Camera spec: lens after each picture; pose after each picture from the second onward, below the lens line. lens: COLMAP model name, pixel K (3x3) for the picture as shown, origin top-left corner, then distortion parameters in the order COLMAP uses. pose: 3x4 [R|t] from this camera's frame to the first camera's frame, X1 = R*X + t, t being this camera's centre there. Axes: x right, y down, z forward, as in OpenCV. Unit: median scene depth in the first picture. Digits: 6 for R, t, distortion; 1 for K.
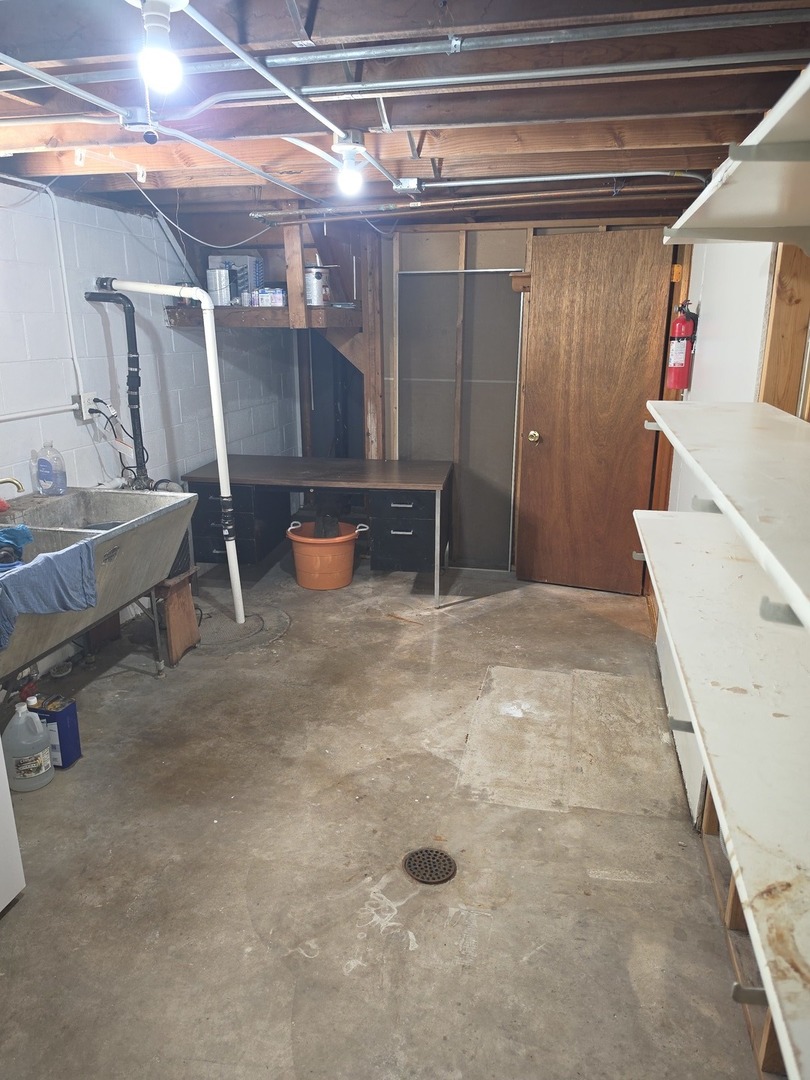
lens RADIAL K [[742.8, 0, 404.6], [0, 742.8, 538.8], [0, 0, 1]] dist [-0.004365, -0.033218]
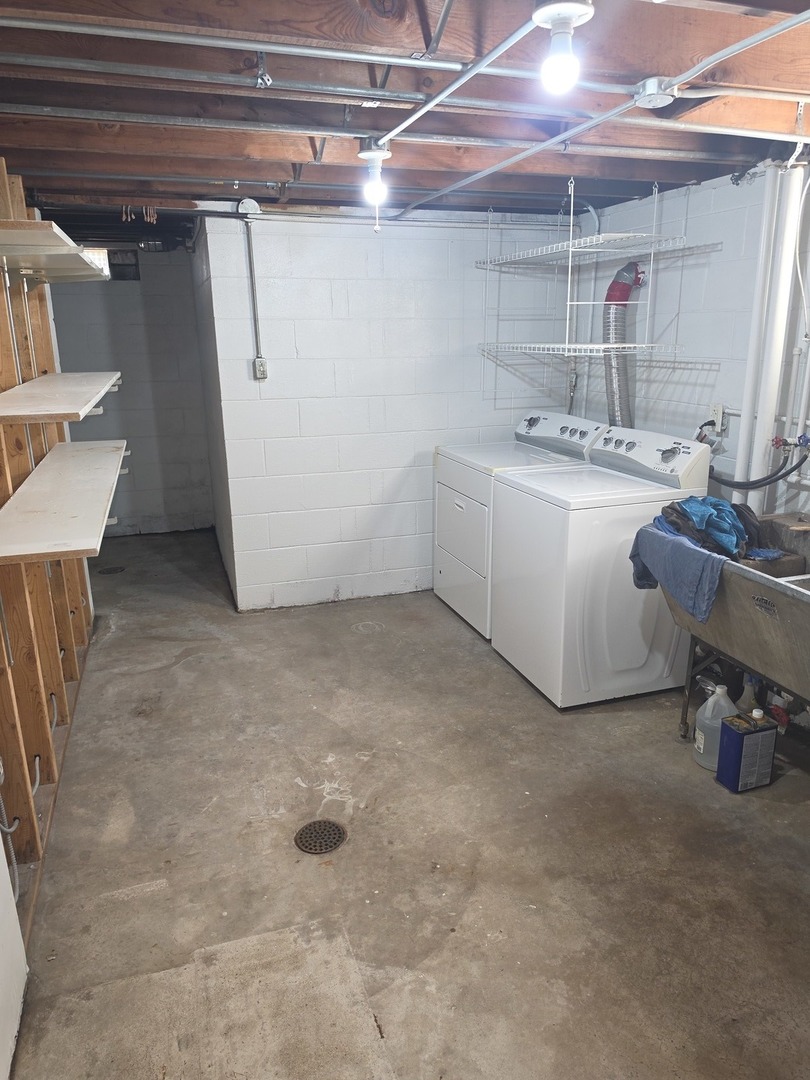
lens RADIAL K [[742.8, 0, 415.3], [0, 742.8, 538.7], [0, 0, 1]] dist [-0.004365, -0.033218]
pose [[-0.856832, 0.144517, -0.494929, 0.357618], [-0.136315, 0.862264, 0.487770, -0.430759], [0.497250, 0.485403, -0.719115, 1.529354]]
